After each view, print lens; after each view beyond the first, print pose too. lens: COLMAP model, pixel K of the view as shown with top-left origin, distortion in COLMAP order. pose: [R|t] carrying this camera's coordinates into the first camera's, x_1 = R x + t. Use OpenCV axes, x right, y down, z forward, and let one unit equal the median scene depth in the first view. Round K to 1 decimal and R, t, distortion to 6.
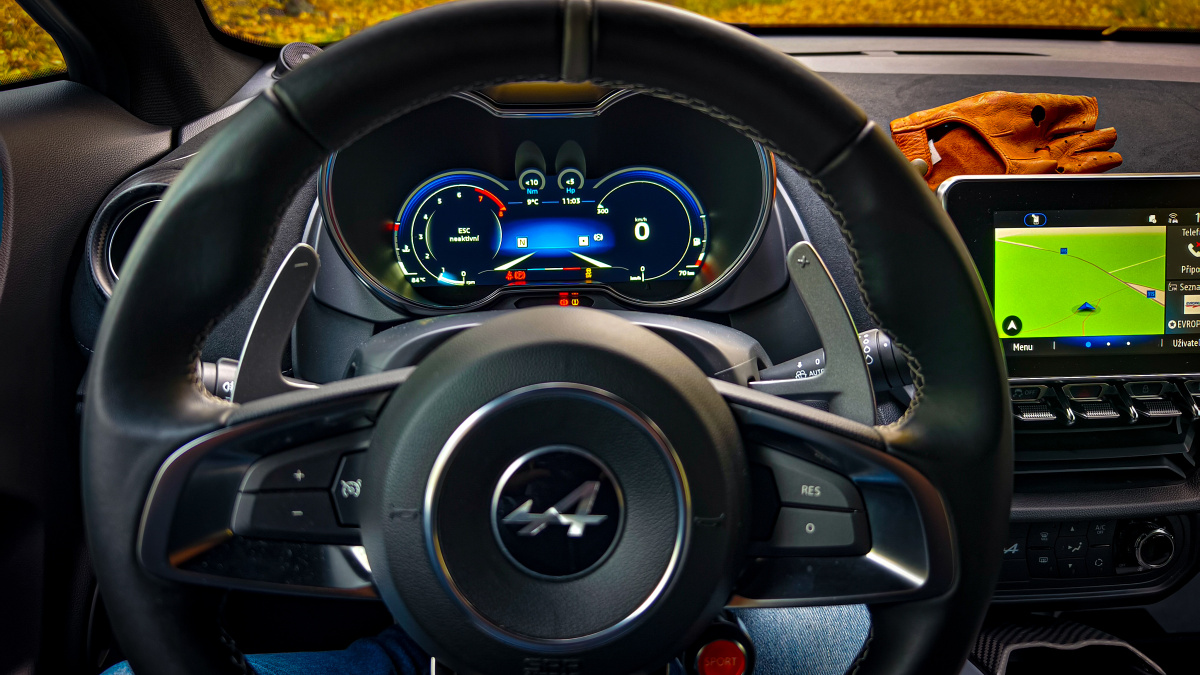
lens RADIAL K [[841.8, 0, 600.0], [0, 841.8, 337.5], [0, 0, 1]] dist [0.027463, -0.003177]
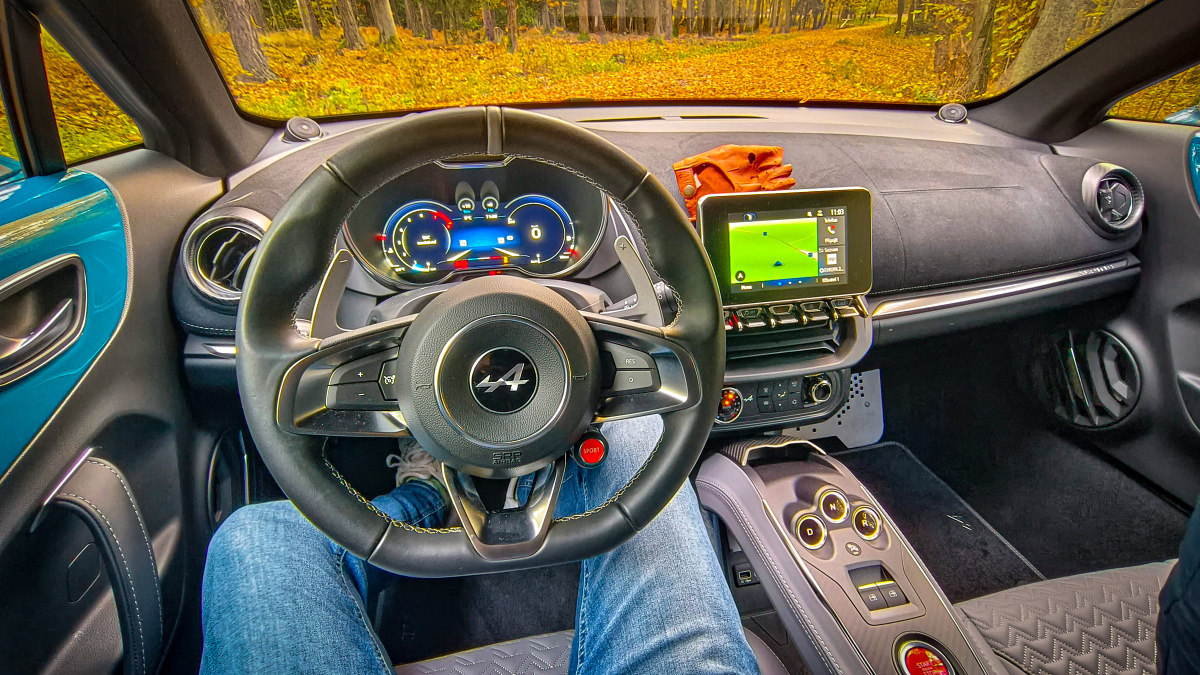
lens RADIAL K [[568.2, 0, 600.0], [0, 568.2, 337.5], [0, 0, 1]] dist [0.034224, -0.000164]
pose [[0.986055, -0.073394, 0.149359, -0.009979], [0.064543, 0.995907, 0.063276, 0.019947], [-0.153392, -0.052753, 0.986756, -0.171390]]
